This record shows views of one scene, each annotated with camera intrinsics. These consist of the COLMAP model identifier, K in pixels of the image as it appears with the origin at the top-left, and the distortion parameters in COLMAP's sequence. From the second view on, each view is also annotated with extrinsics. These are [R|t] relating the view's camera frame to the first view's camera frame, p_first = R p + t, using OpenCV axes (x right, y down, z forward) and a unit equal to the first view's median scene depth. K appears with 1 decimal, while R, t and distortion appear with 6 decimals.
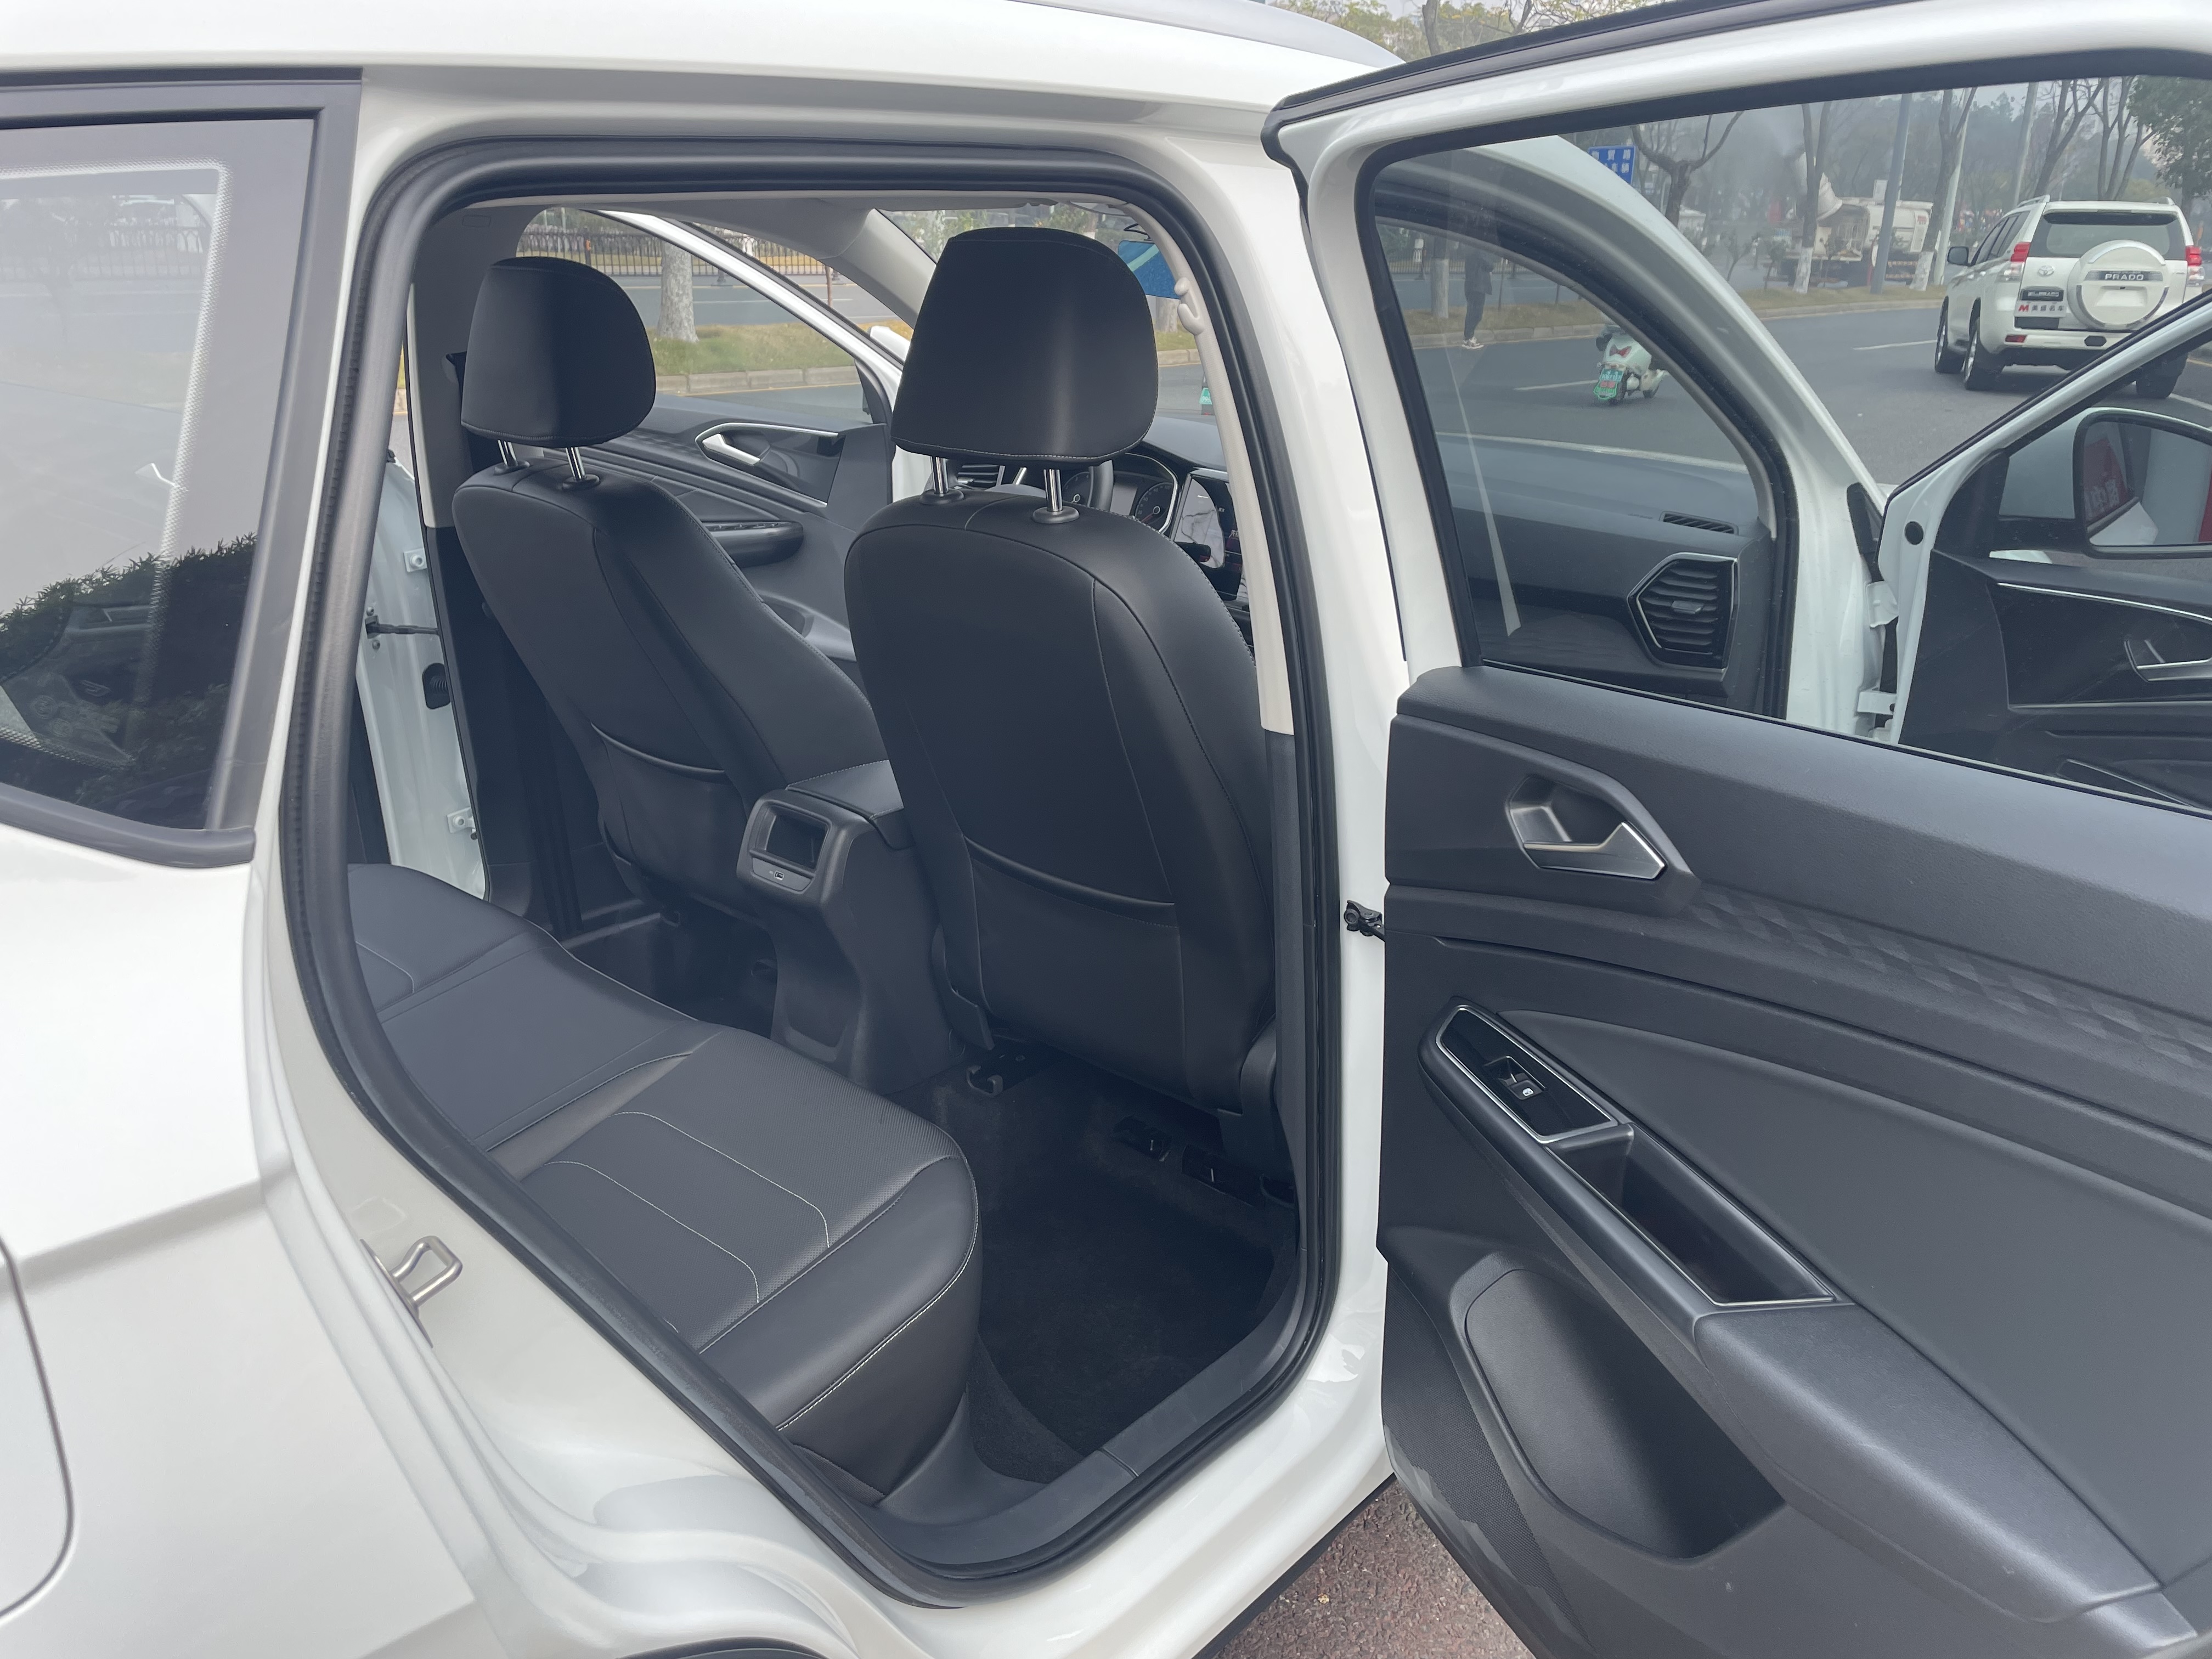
lens RADIAL K [[1679.5, 0, 1080.7], [0, 1679.5, 812.3], [0, 0, 1]] dist [0.096102, -0.134191]
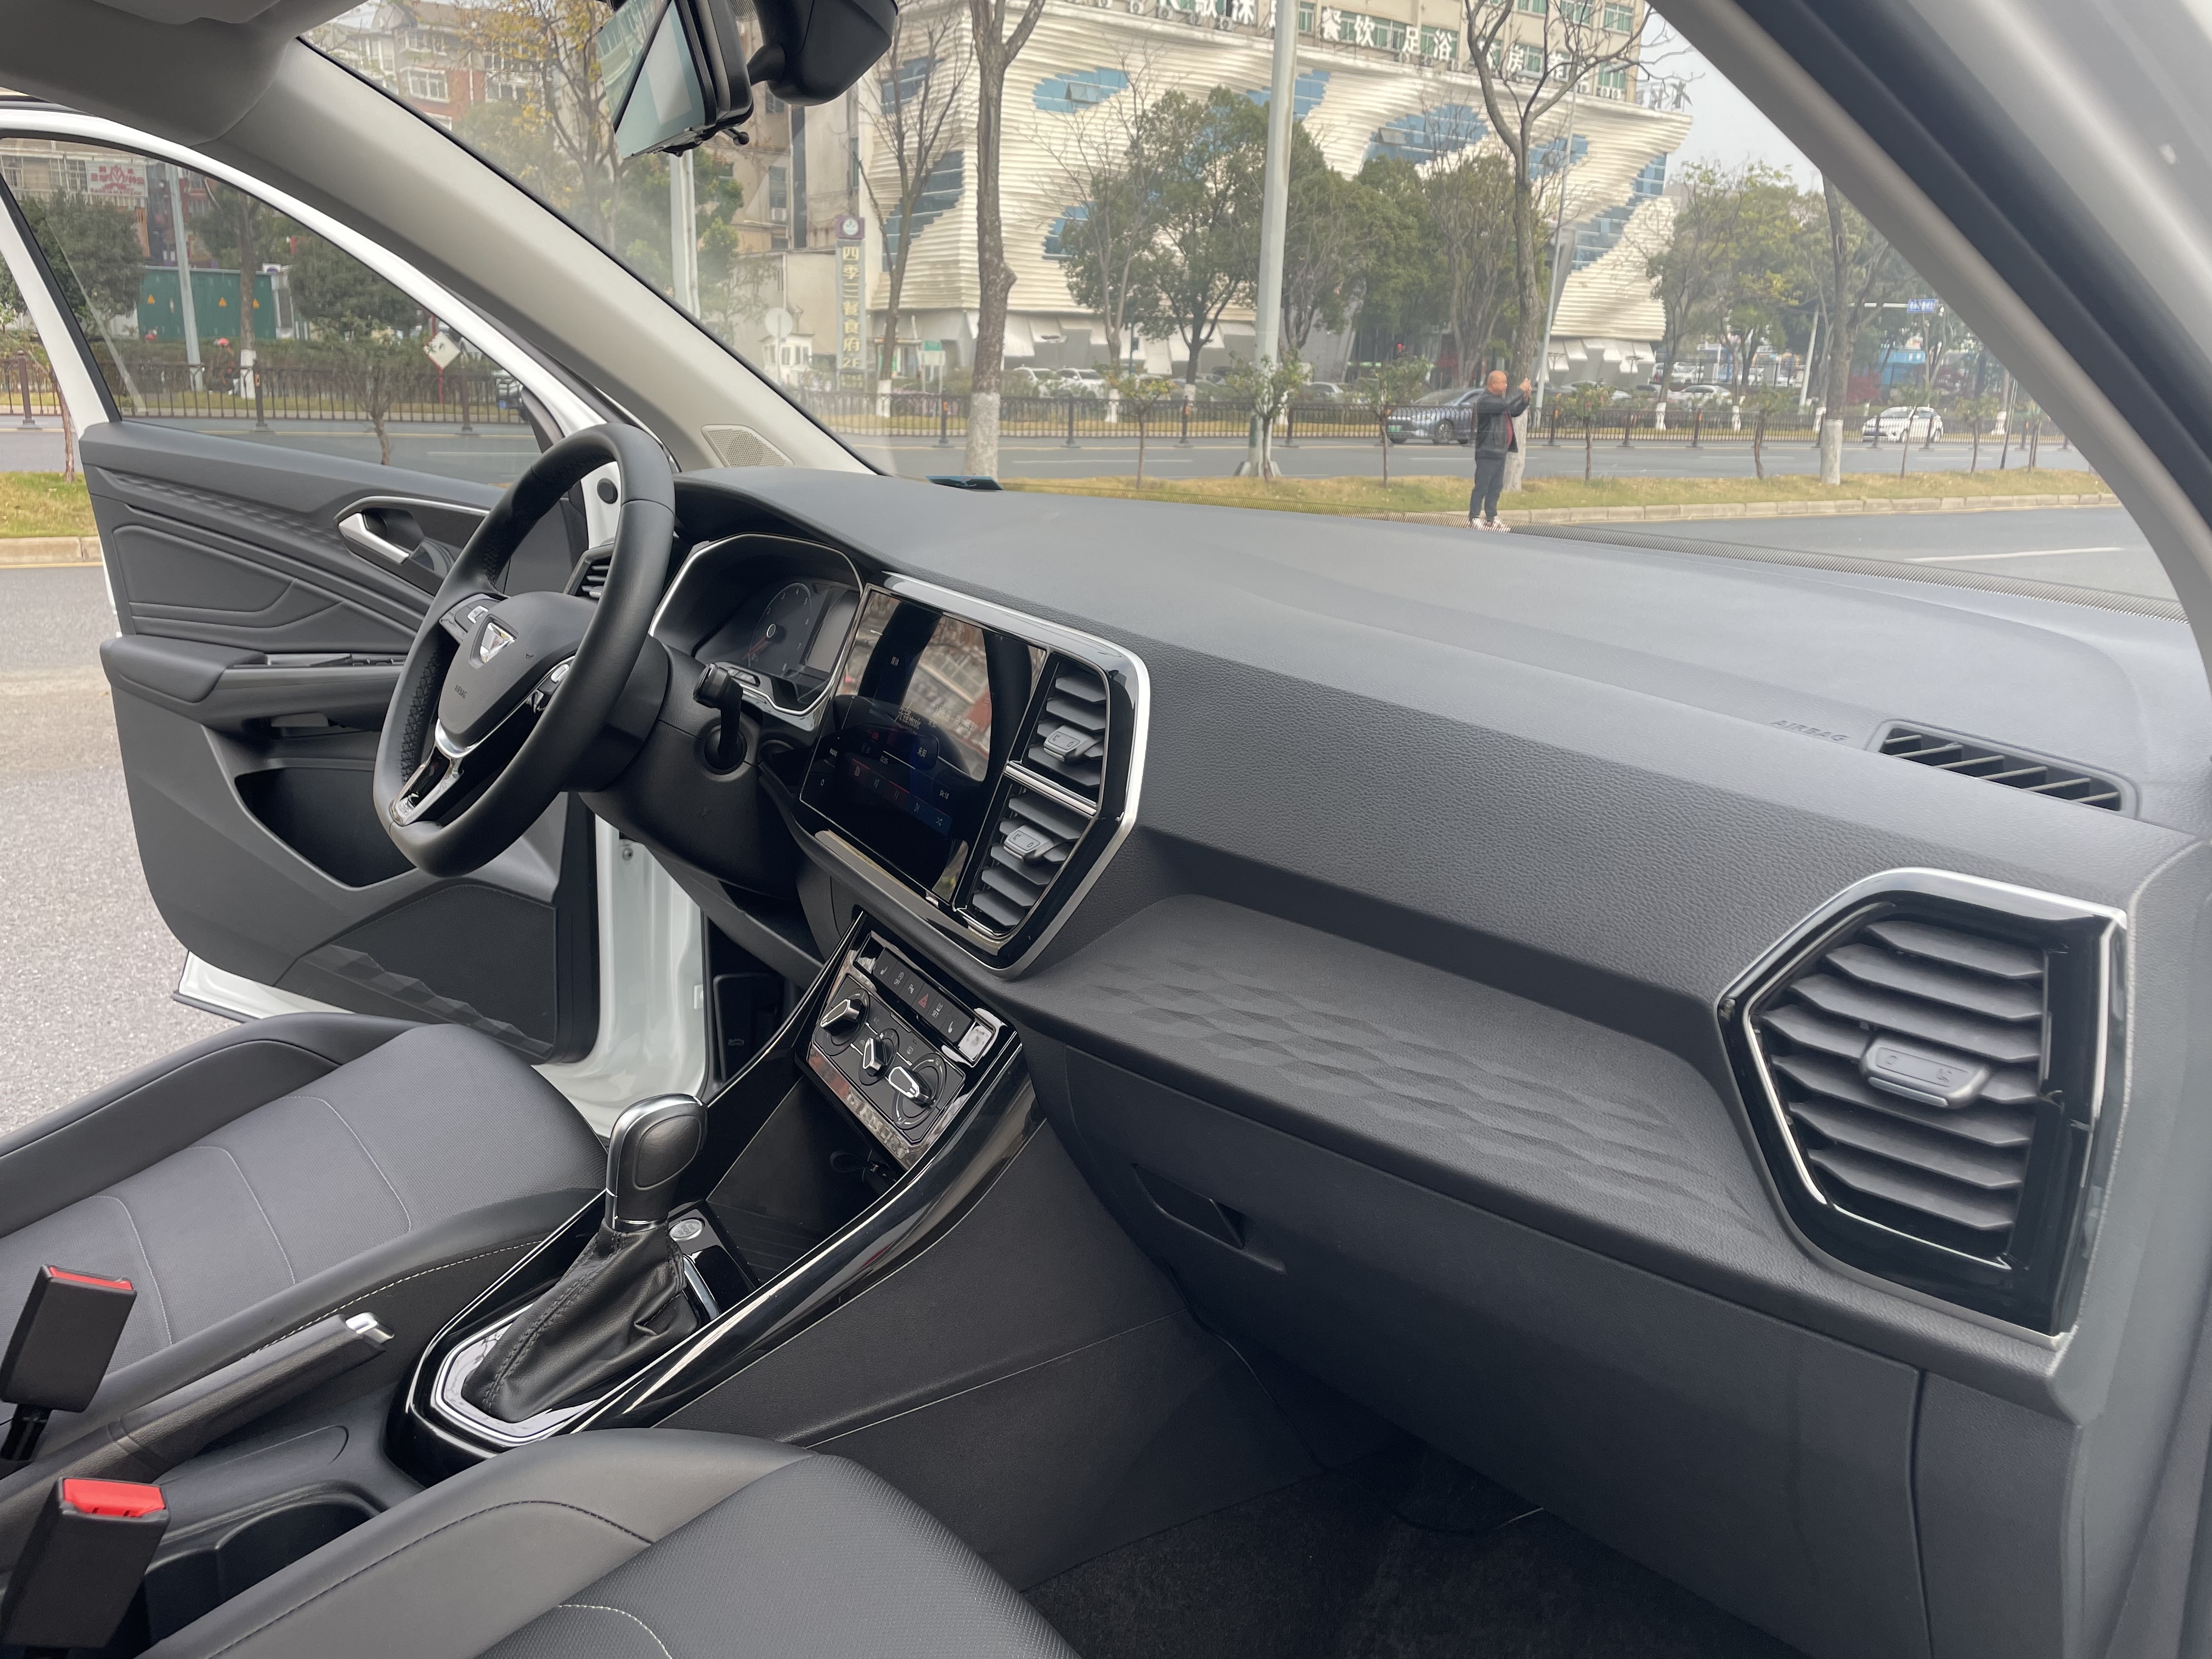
lens RADIAL K [[1685.5, 0, 1094.6], [0, 1685.5, 795.9], [0, 0, 1]] dist [0.093195, -0.126090]
pose [[0.977972, 0.059632, -0.200039, 0.180686], [-0.079901, 0.992282, -0.094828, -0.082920], [0.192840, 0.108722, 0.975188, 0.453298]]
